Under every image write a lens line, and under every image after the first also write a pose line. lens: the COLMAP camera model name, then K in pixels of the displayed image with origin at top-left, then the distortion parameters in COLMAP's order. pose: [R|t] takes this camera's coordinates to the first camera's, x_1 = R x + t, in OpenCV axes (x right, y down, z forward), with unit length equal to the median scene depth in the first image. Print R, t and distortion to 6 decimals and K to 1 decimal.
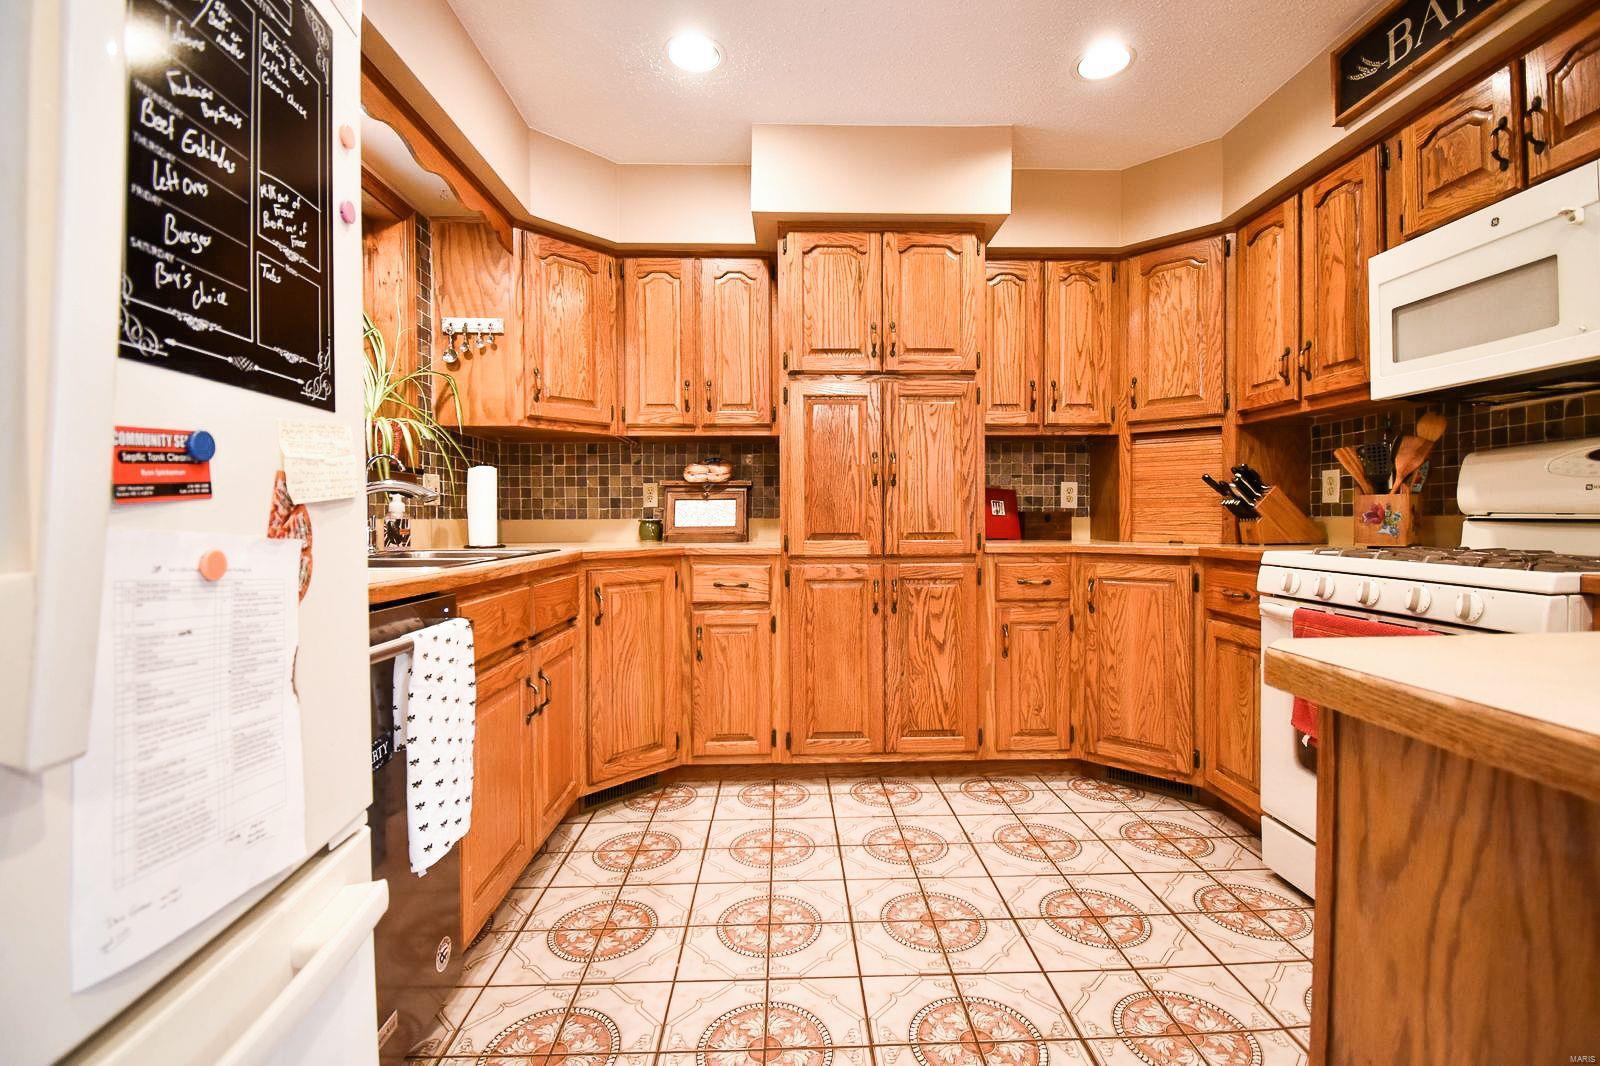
lens RADIAL K [[700.6, 0, 805.8], [0, 700.6, 526.7], [0, 0, 1]] dist [0.022093, -0.026998]
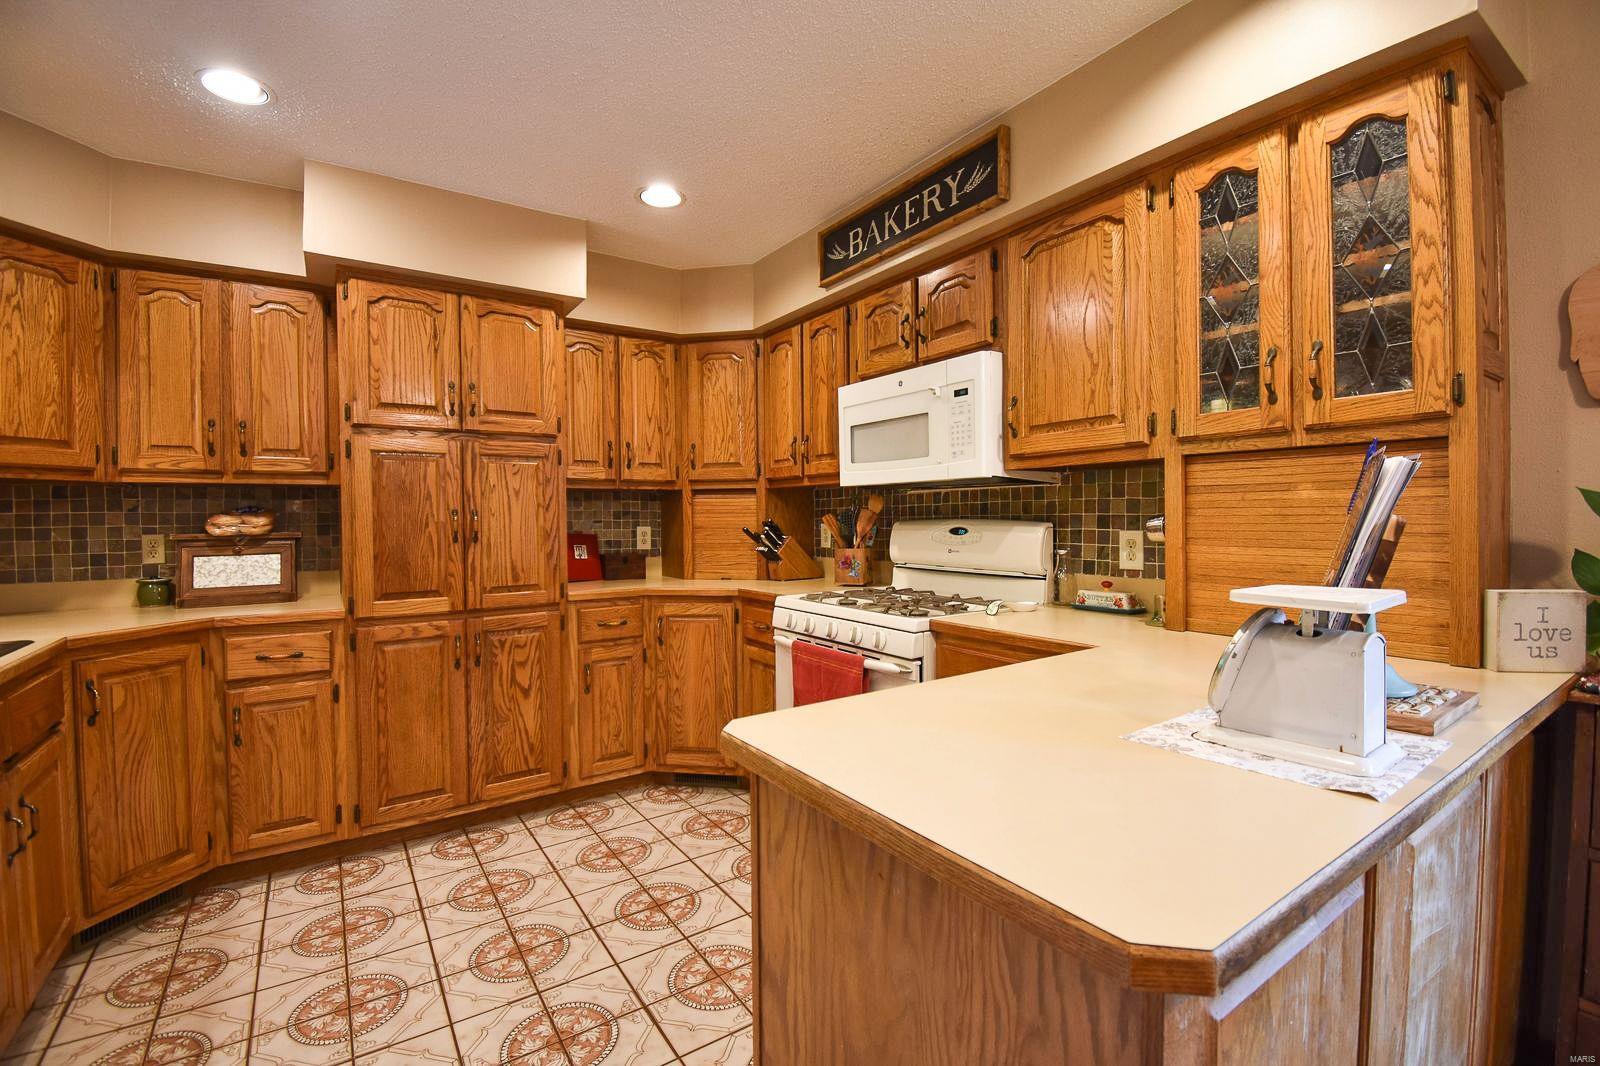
lens RADIAL K [[700.6, 0, 805.8], [0, 700.6, 526.7], [0, 0, 1]] dist [0.022093, -0.026998]
pose [[0.842820, -0.010965, 0.538084, -0.021039], [0.013216, 0.999913, -0.000325, -0.074548], [-0.538034, 0.007386, 0.842891, -0.129787]]
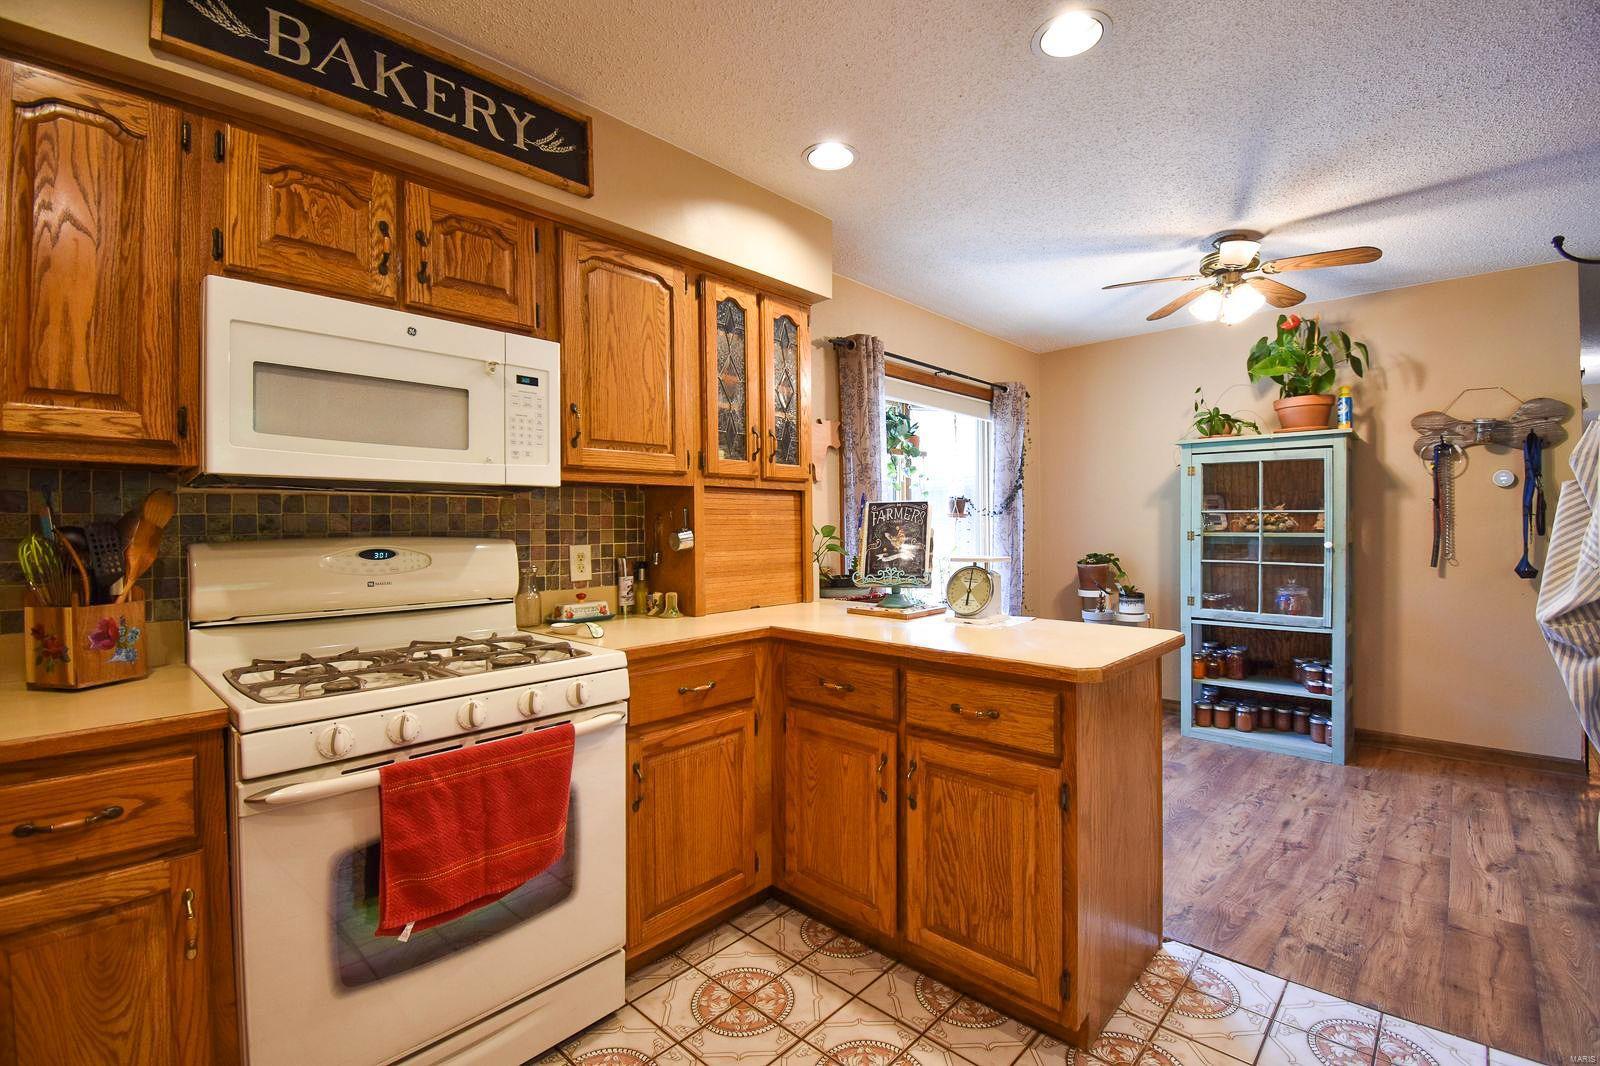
lens RADIAL K [[700.6, 0, 805.8], [0, 700.6, 526.7], [0, 0, 1]] dist [0.022093, -0.026998]
pose [[-0.707473, 0.010567, 0.706661, -0.093515], [0.022536, 0.999717, 0.007612, -0.089307], [-0.706381, 0.021311, -0.707511, 0.818453]]
